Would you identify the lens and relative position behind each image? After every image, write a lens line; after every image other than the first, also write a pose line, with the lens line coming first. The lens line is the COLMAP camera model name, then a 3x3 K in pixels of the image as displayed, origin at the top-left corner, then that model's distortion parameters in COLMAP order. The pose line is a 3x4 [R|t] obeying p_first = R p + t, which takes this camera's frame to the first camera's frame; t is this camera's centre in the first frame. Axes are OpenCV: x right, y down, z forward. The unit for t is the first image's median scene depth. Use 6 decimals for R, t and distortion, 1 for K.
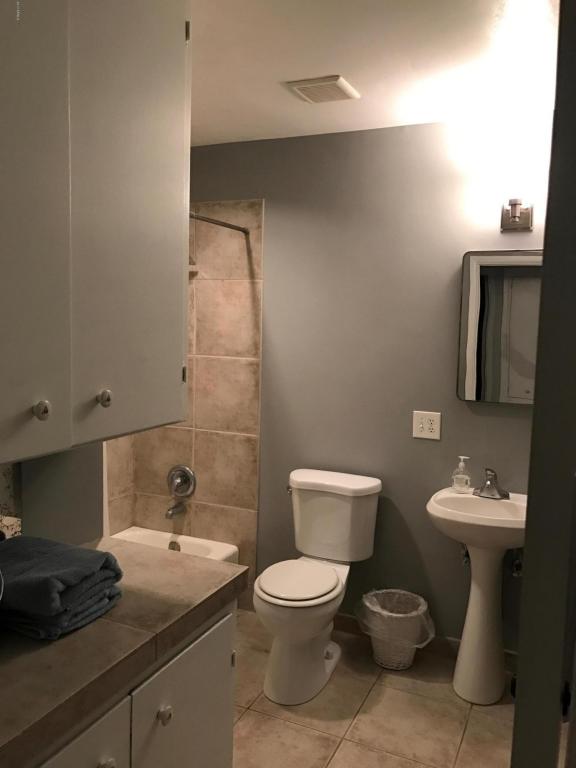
lens RADIAL K [[628.6, 0, 288.5], [0, 628.6, 385.2], [0, 0, 1]] dist [-0.008561, 0.006859]
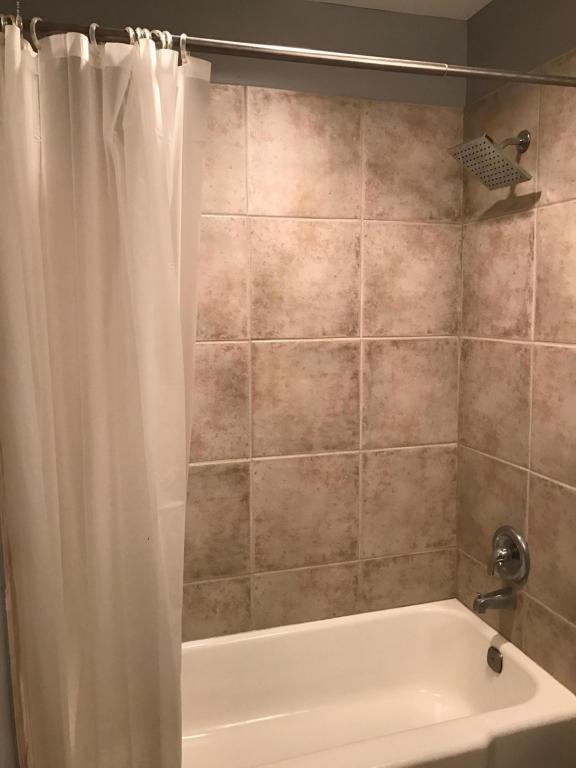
lens RADIAL K [[628.6, 0, 287.8], [0, 628.6, 377.0], [0, 0, 1]] dist [-0.008561, 0.006859]
pose [[0.685794, 0.058674, -0.725426, 0.109623], [-0.058831, 0.997952, 0.025099, -0.017445], [0.725414, 0.025465, 0.687842, 0.444680]]
